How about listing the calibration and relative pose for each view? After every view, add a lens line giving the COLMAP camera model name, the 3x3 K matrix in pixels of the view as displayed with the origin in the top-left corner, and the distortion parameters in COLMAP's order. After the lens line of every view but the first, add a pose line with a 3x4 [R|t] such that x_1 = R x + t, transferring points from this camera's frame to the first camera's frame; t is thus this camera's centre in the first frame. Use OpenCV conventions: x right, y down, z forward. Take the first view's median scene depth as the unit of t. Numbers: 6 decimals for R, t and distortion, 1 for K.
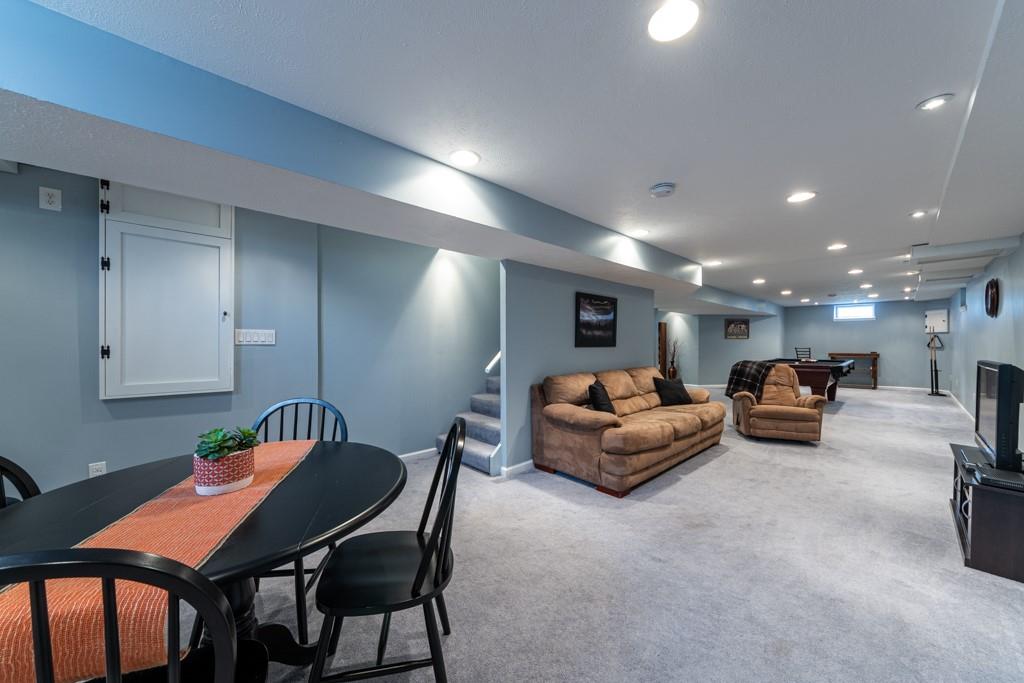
lens RADIAL K [[366.0, 0, 515.3], [0, 366.0, 344.7], [0, 0, 1]] dist [0.001701, -0.001184]
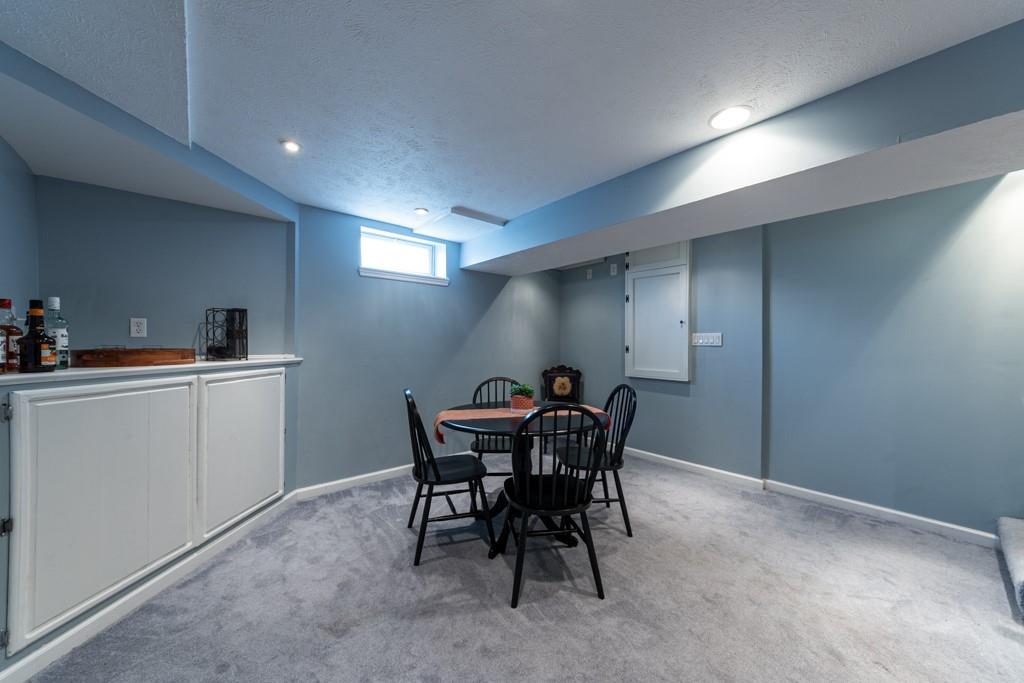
lens RADIAL K [[366.0, 0, 514.3], [0, 366.0, 342.7], [0, 0, 1]] dist [0.001701, -0.001184]
pose [[-0.032614, -0.004438, -0.999458, 0.559749], [-0.010285, 0.999939, -0.004104, 0.001745], [0.999415, 0.010145, -0.032658, 0.442942]]
